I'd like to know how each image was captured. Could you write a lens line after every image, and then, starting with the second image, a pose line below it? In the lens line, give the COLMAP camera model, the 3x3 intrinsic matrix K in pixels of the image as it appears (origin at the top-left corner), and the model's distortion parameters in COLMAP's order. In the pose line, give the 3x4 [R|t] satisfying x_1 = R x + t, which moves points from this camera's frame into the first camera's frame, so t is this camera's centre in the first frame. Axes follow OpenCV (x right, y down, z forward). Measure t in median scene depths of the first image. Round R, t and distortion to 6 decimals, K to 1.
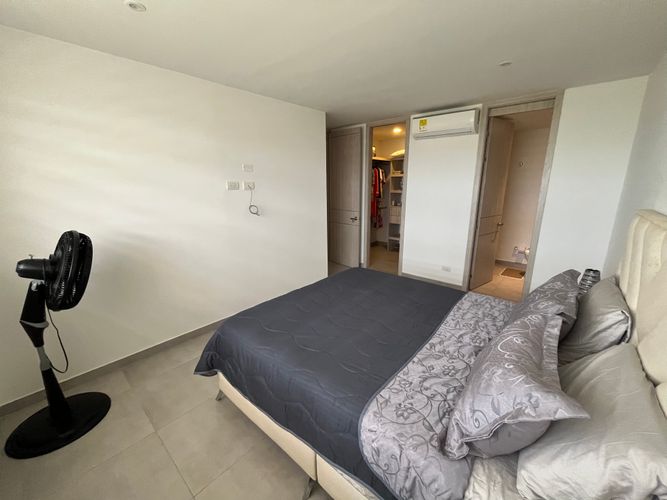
lens RADIAL K [[270.1, 0, 332.9], [0, 270.1, 246.3], [0, 0, 1]] dist [-0.005585, 0.000934]
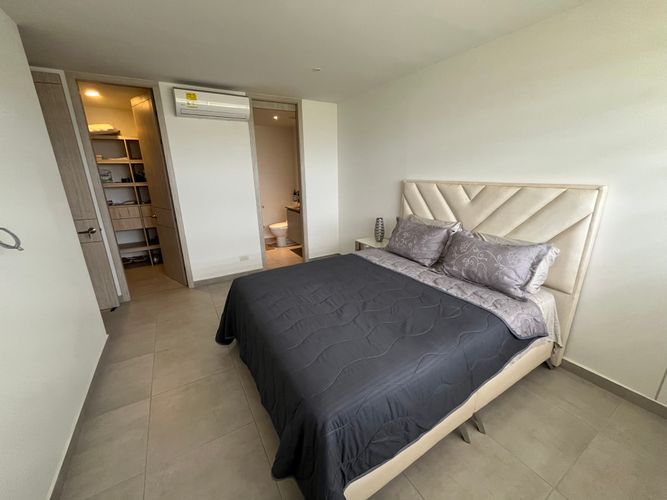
lens RADIAL K [[270.1, 0, 333.7], [0, 270.1, 250.4], [0, 0, 1]] dist [-0.005585, 0.000934]
pose [[0.306654, -0.267158, 0.913559, -0.440167], [0.232513, 0.951749, 0.200278, -0.076824], [-0.922985, 0.150999, 0.353975, 0.397788]]
